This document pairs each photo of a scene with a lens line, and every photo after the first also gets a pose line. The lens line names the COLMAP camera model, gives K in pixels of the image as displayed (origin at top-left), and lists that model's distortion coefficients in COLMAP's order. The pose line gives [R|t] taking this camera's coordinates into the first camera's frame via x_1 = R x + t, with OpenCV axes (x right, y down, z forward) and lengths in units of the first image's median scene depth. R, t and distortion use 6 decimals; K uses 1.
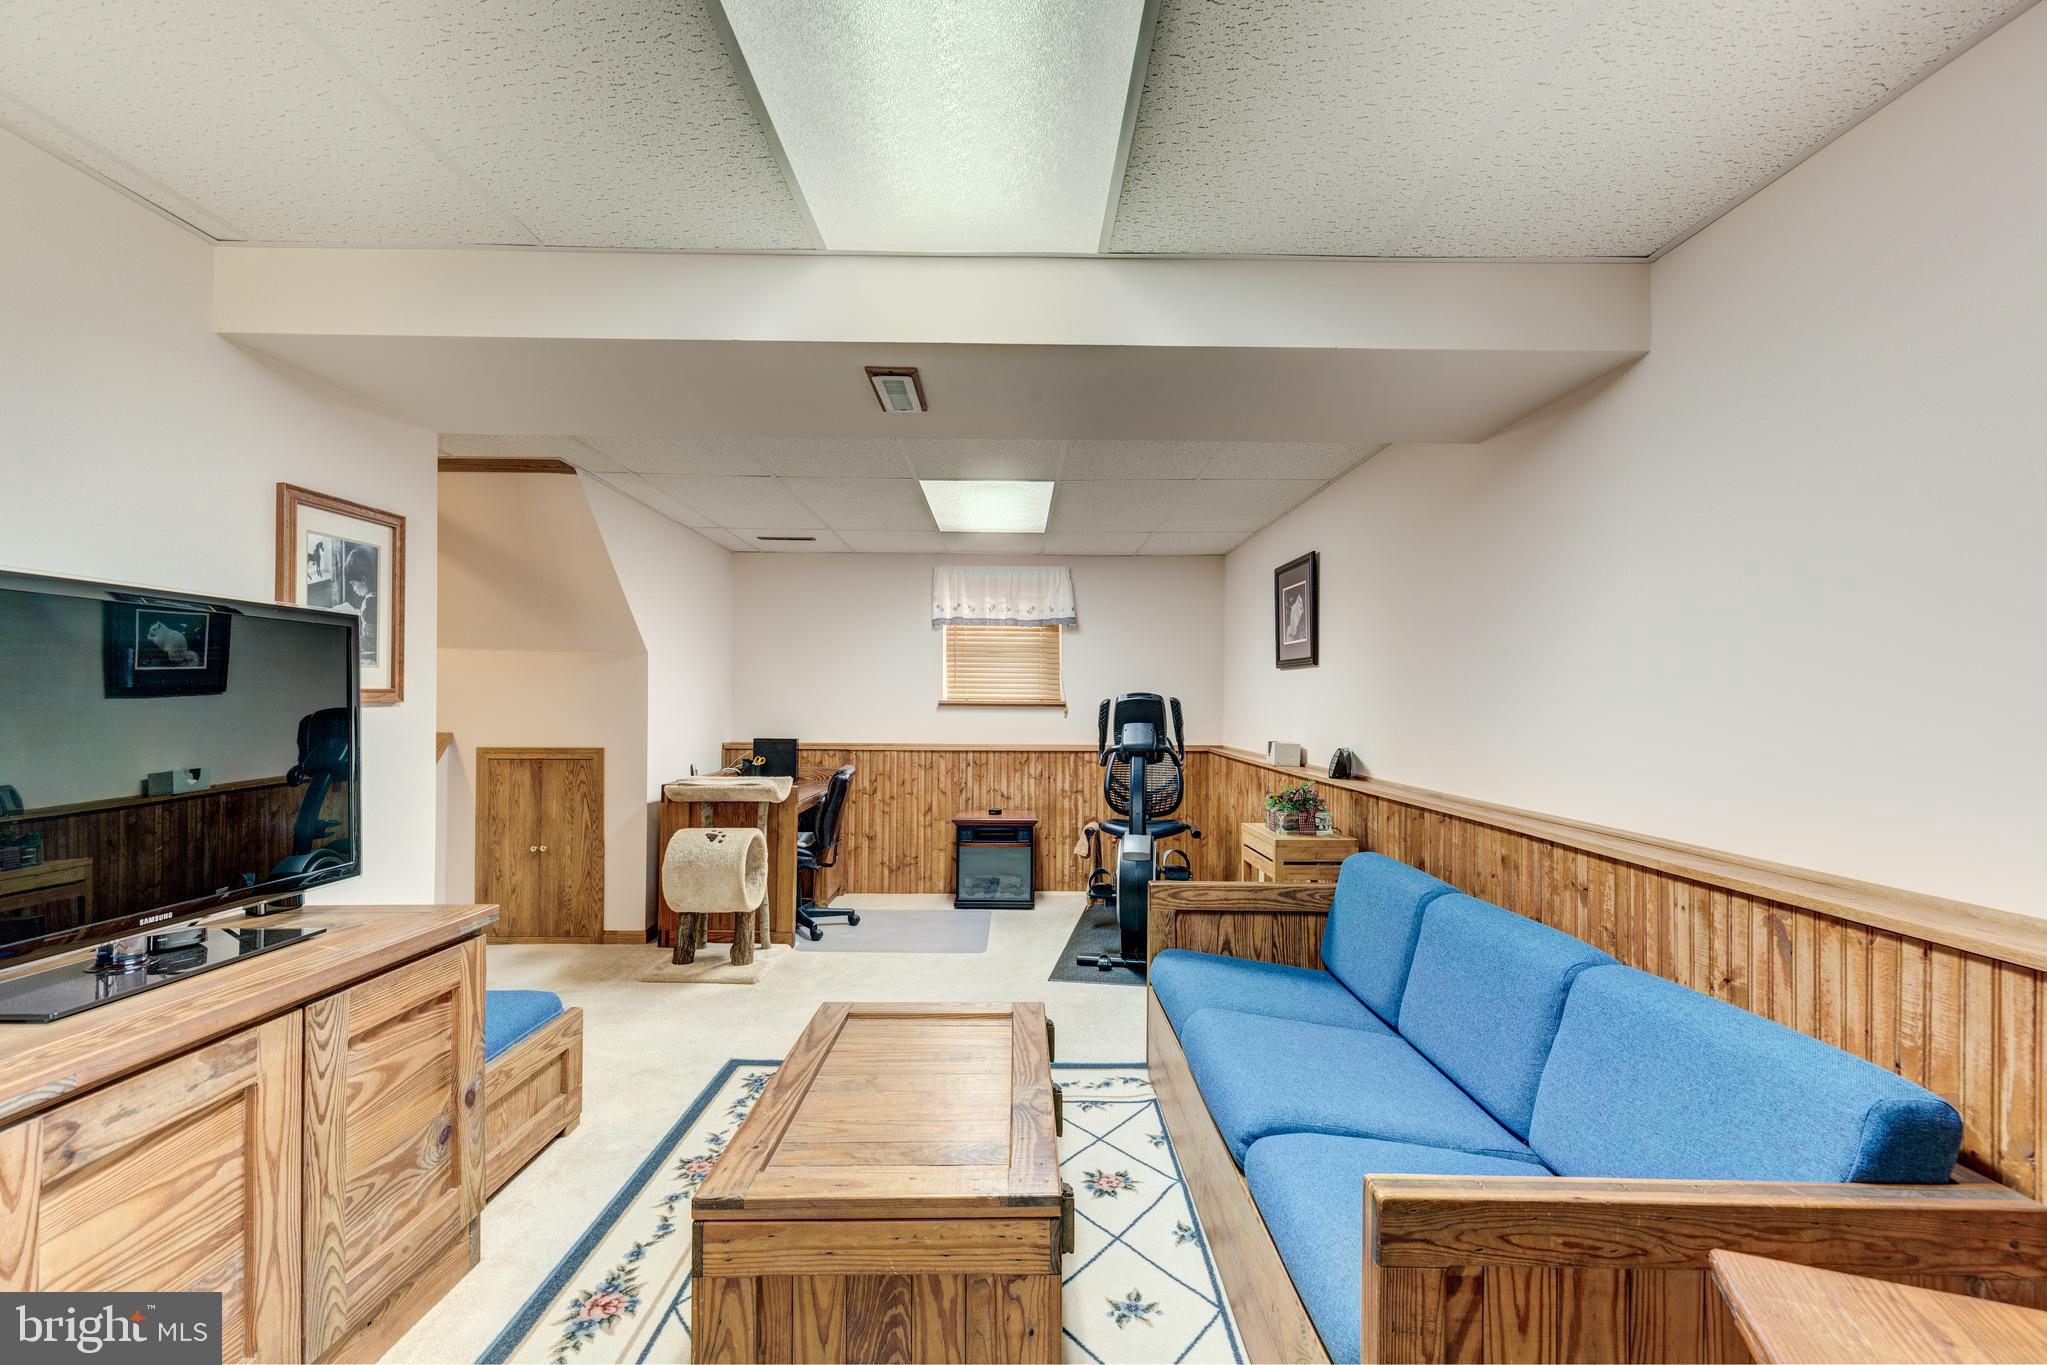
lens RADIAL K [[918.0, 0, 1022.6], [0, 918.0, 687.0], [0, 0, 1]] dist [0.007369, -0.001611]
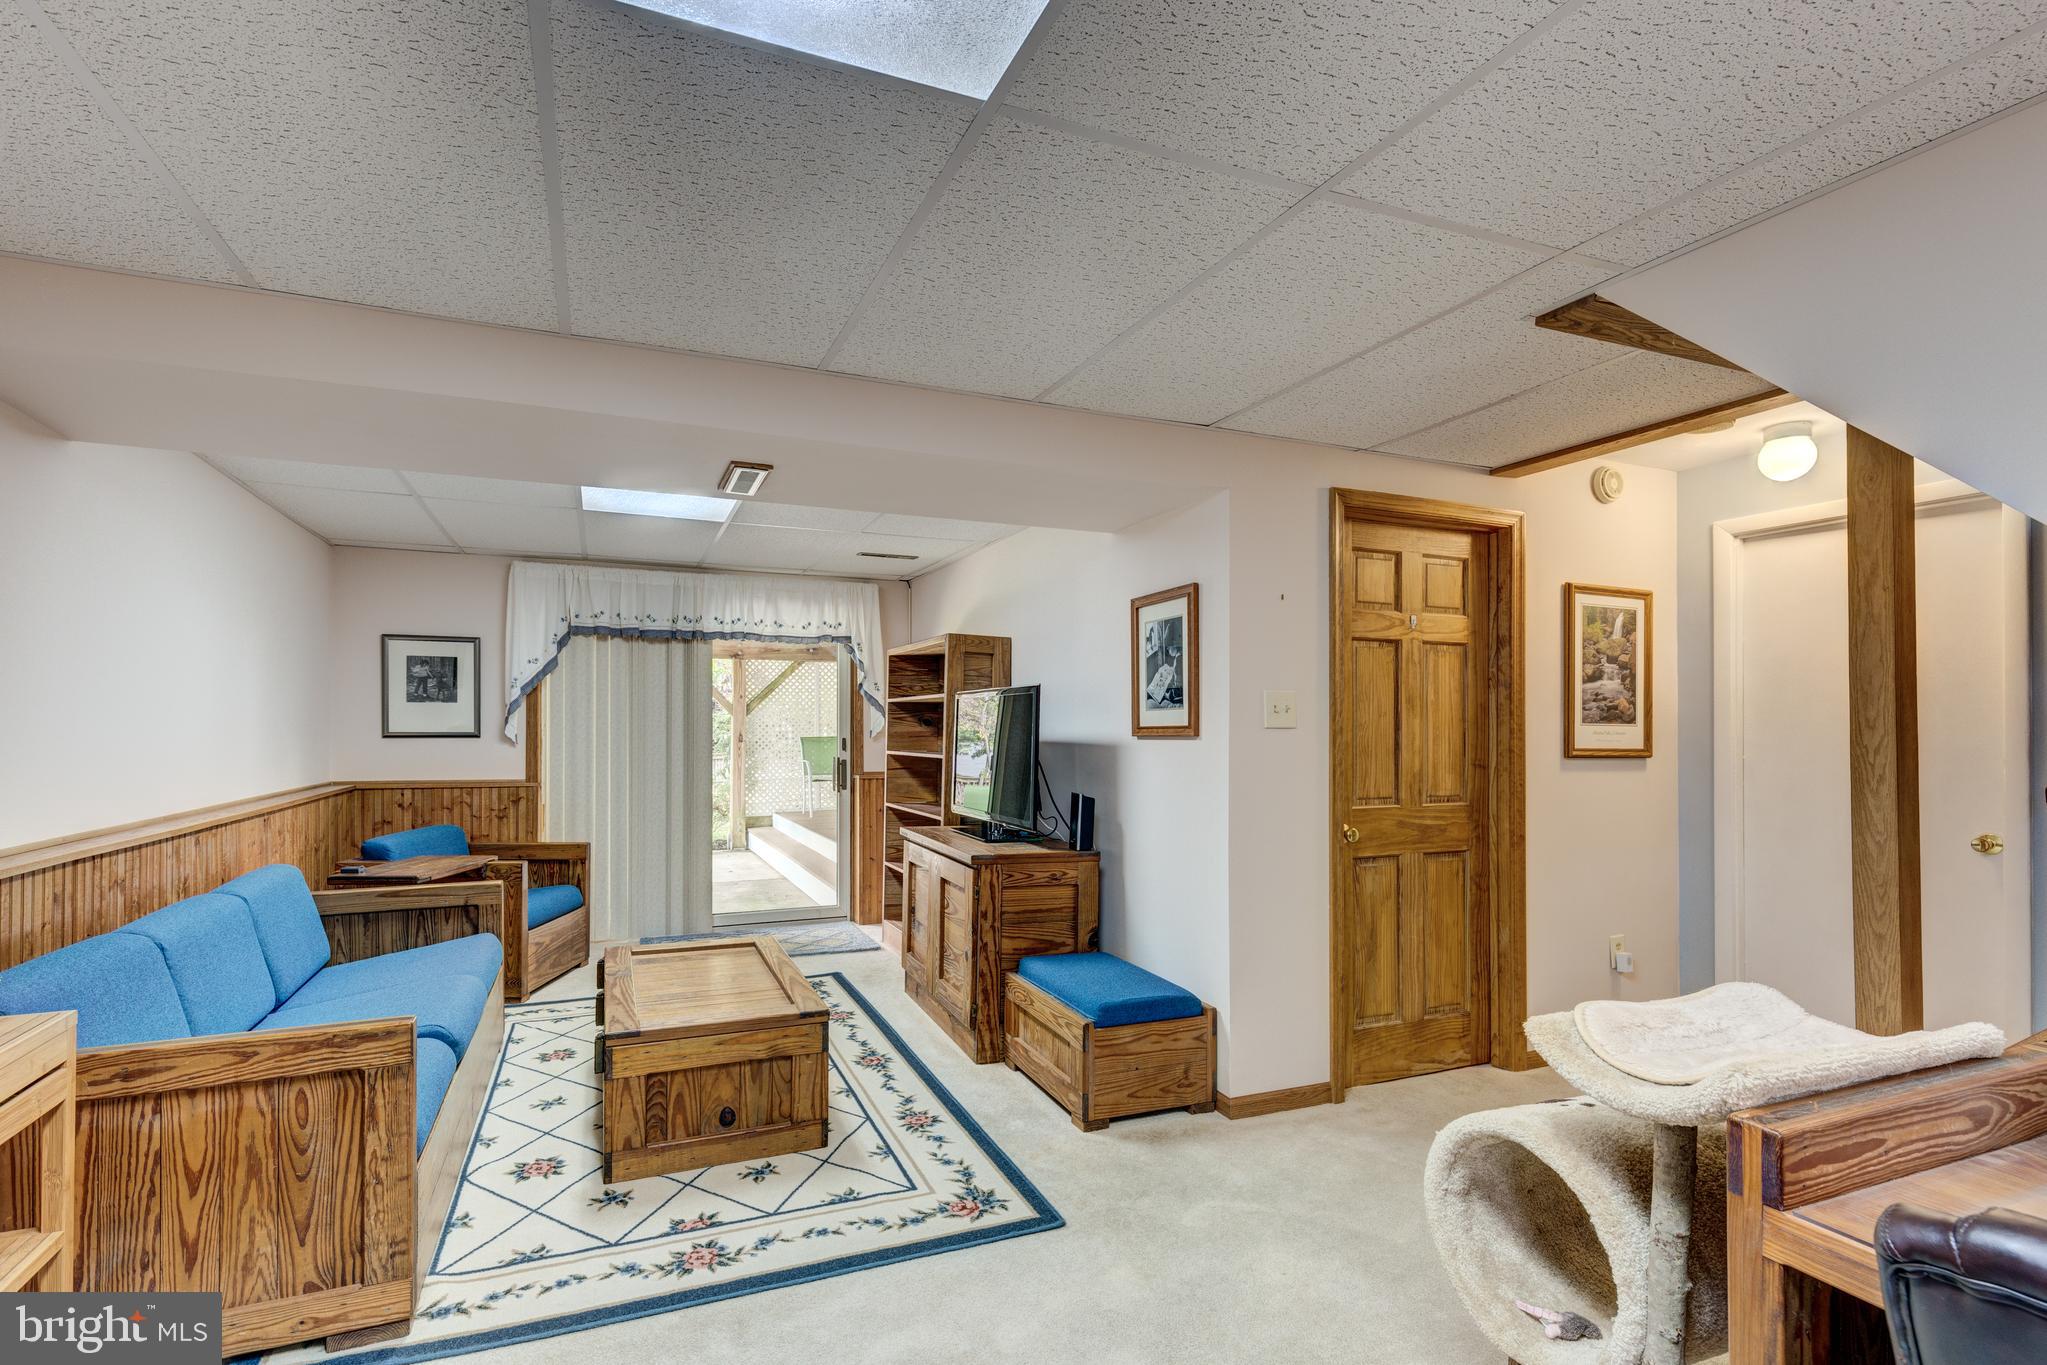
lens RADIAL K [[892.2, 0, 1032.0], [0, 892.2, 736.3], [0, 0, 1]] dist [0.000544, -0.000222]
pose [[-0.903876, -0.004846, -0.427766, 0.019846], [-0.002948, 0.999983, -0.005100, 0.025190], [0.427784, -0.003348, -0.903875, 2.198072]]
